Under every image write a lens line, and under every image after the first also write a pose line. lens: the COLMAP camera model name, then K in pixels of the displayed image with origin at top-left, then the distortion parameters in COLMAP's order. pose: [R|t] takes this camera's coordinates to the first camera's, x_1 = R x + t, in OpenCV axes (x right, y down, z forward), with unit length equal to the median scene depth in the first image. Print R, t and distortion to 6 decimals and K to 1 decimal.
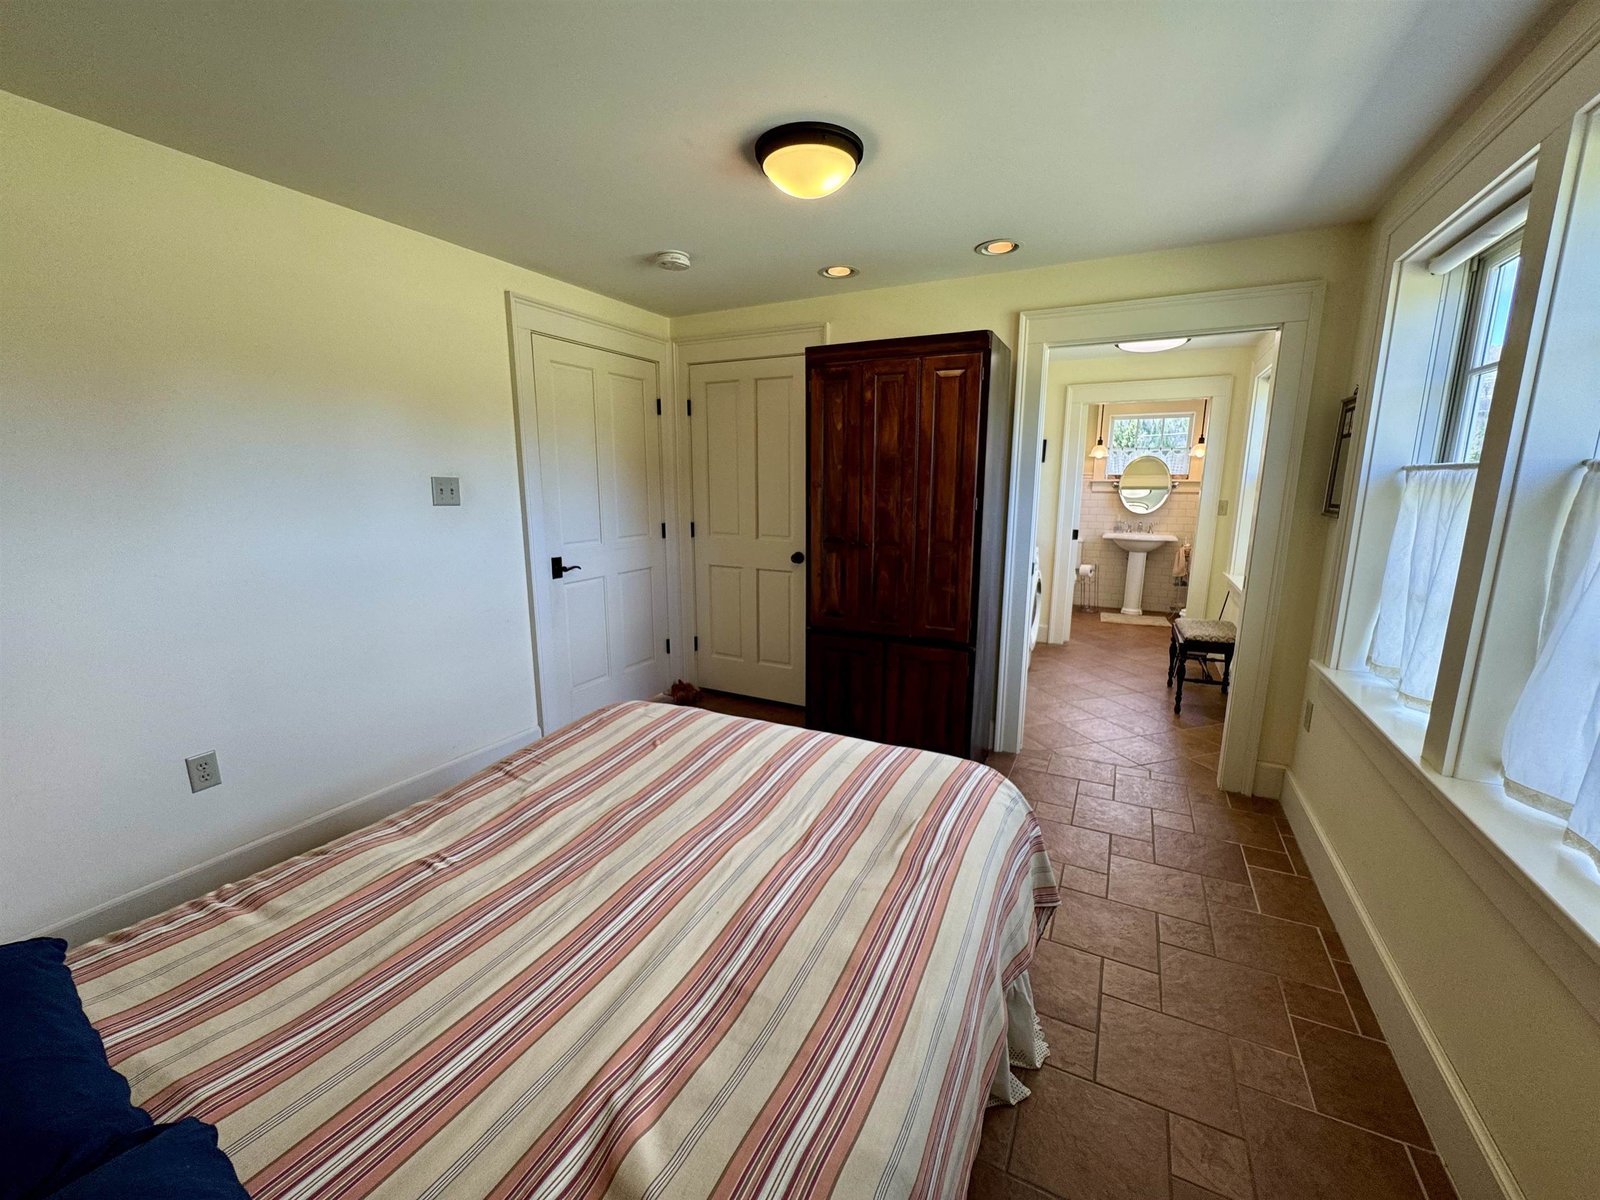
lens RADIAL K [[640.6, 0, 804.1], [0, 640.6, 601.2], [0, 0, 1]] dist [-0.002371, -0.000243]
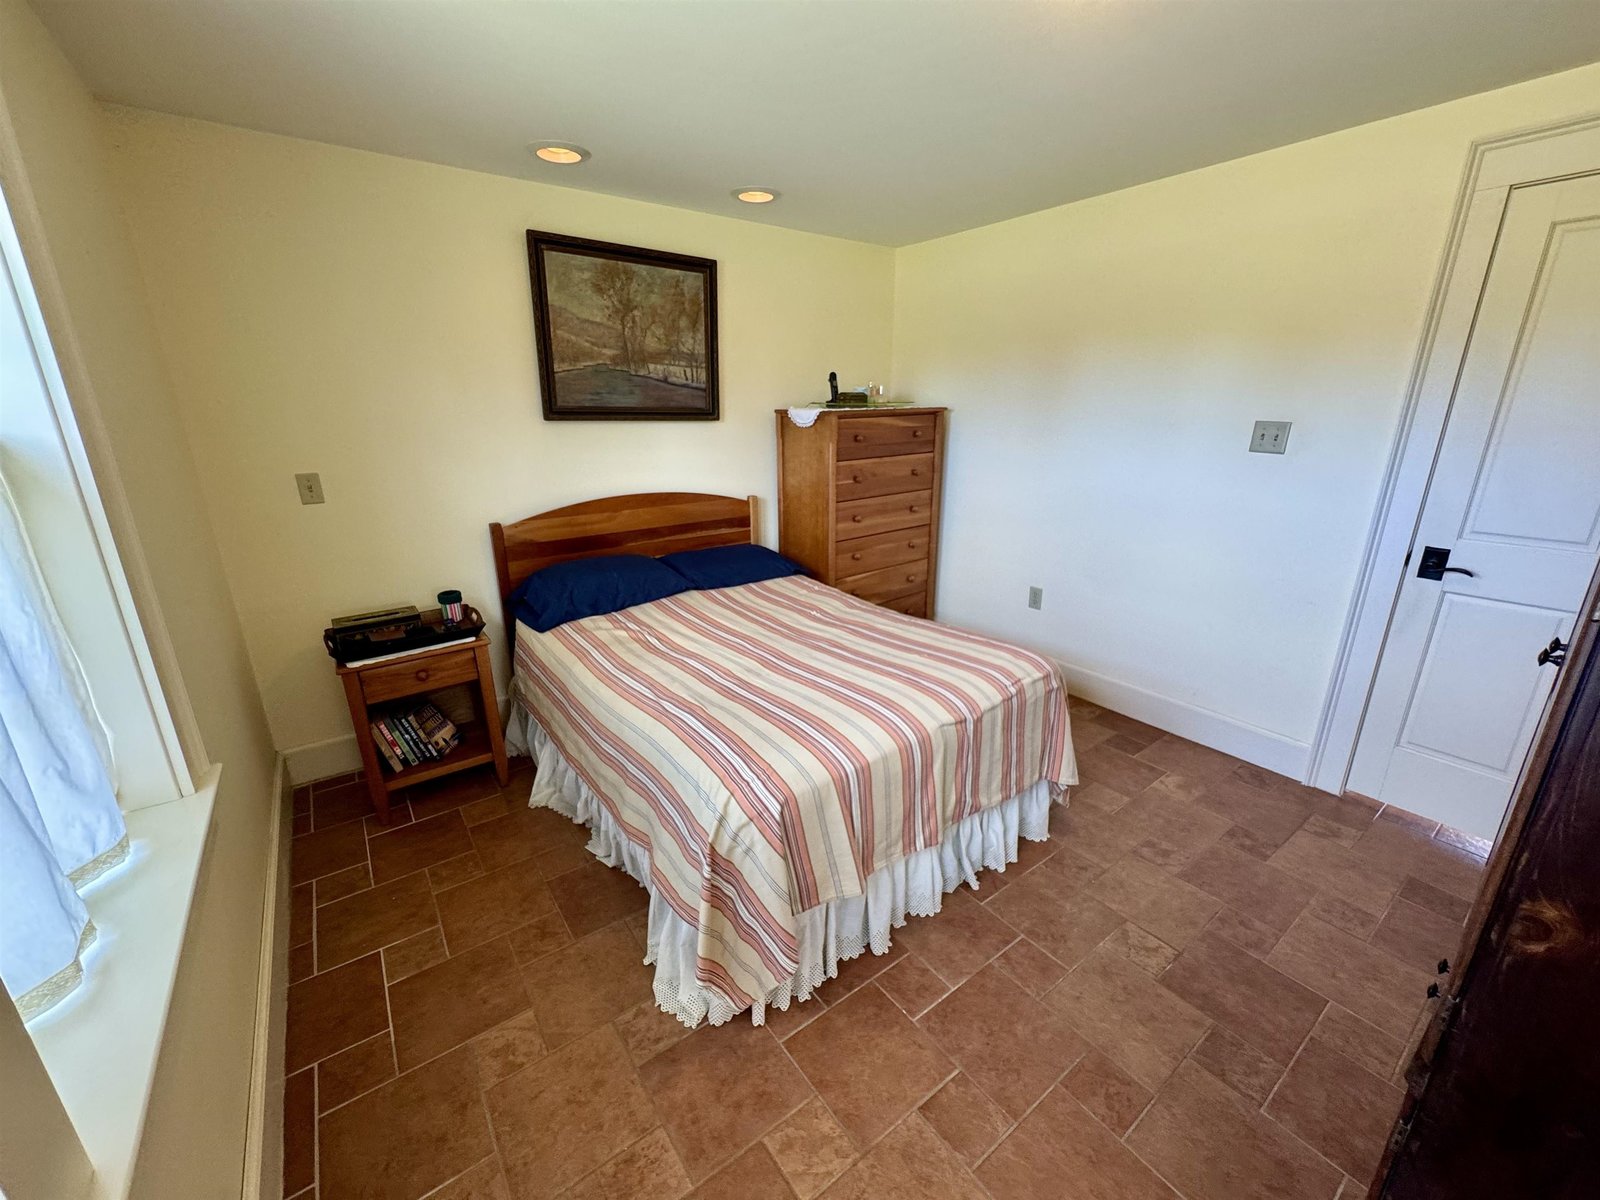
lens RADIAL K [[640.6, 0, 801.5], [0, 640.6, 599.4], [0, 0, 1]] dist [-0.002371, -0.000243]
pose [[-0.450230, 0.258543, -0.854663, 0.972711], [-0.164976, 0.916597, 0.364187, -0.303185], [0.877539, 0.304967, -0.370027, 1.371192]]
